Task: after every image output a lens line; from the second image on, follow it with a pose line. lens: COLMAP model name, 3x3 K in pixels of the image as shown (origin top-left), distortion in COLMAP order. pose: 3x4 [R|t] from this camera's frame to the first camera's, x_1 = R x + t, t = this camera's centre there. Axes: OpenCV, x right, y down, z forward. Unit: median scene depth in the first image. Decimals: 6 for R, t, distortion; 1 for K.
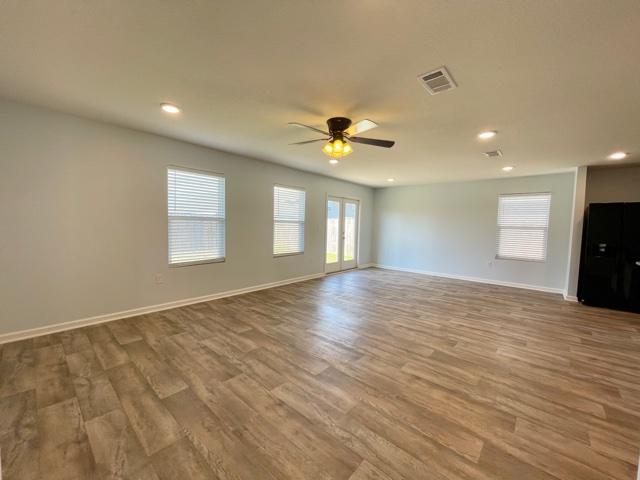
lens RADIAL K [[261.7, 0, 320.4], [0, 261.7, 240.9], [0, 0, 1]] dist [0.003713, -0.000359]
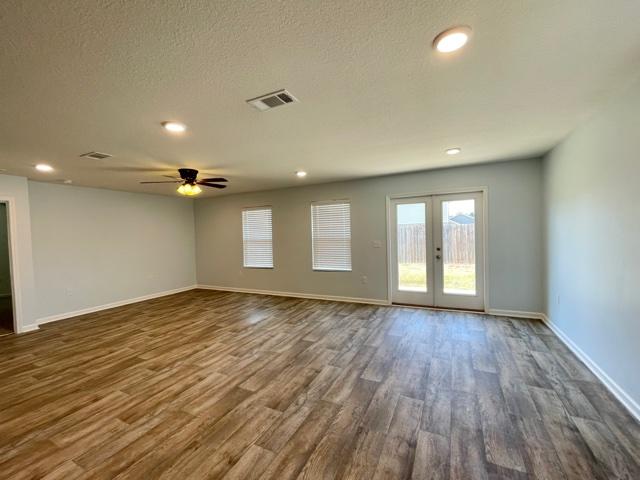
lens RADIAL K [[261.7, 0, 322.1], [0, 261.7, 238.6], [0, 0, 1]] dist [0.003713, -0.000359]
pose [[0.263879, -0.009256, -0.964511, 1.283157], [-0.025099, 0.999549, -0.016459, -0.086788], [0.964229, 0.028552, 0.263527, 1.039353]]
